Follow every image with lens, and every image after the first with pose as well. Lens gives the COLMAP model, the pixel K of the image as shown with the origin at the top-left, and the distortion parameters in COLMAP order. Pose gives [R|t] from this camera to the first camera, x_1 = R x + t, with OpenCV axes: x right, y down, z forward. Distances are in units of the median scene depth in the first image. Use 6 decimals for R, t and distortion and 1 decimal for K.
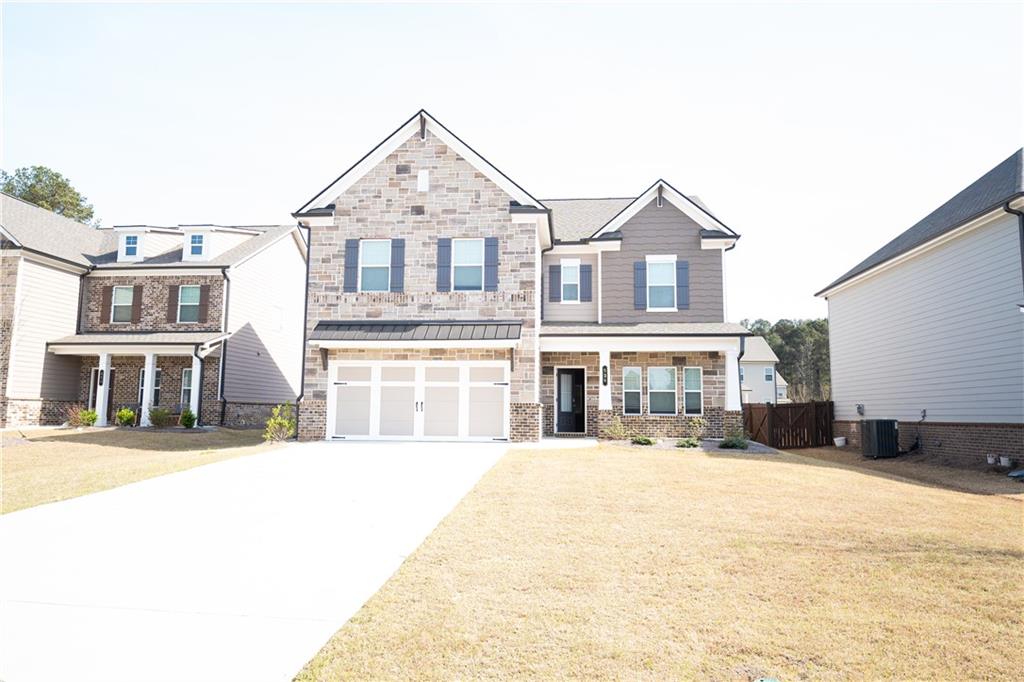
lens RADIAL K [[645.4, 0, 512.8], [0, 645.4, 341.3], [0, 0, 1]] dist [0.009905, -0.012435]
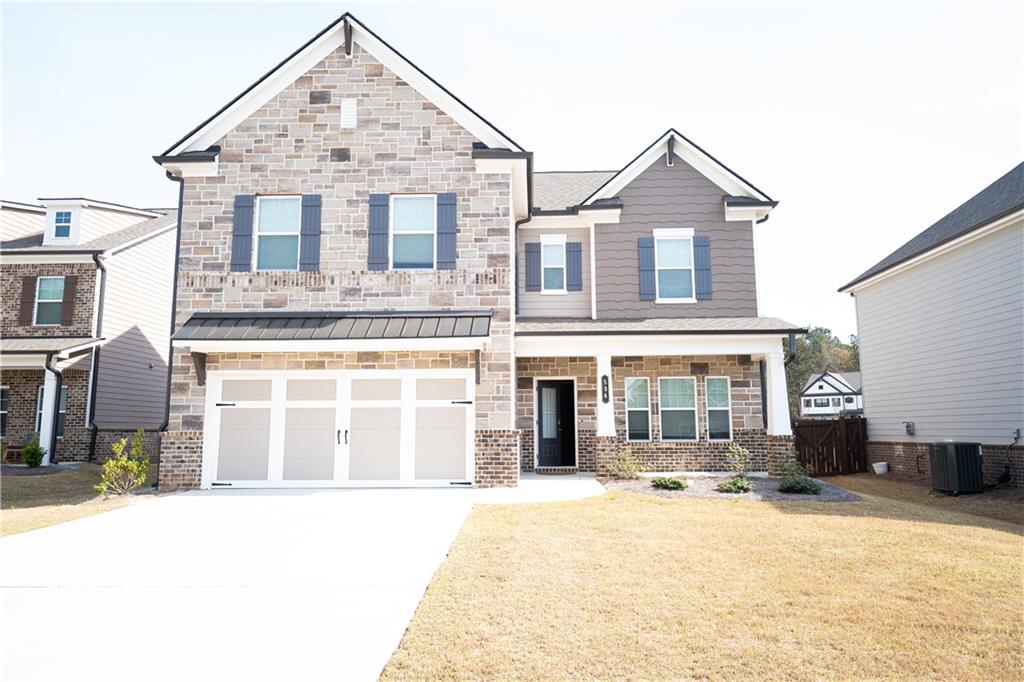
lens RADIAL K [[645.4, 0, 512.6], [0, 645.4, 343.0], [0, 0, 1]] dist [0.009905, -0.012435]
pose [[0.998142, -0.006032, 0.060636, -0.005009], [0.007365, 0.999736, -0.021776, 0.016801], [-0.060488, 0.022182, 0.997922, 0.288790]]
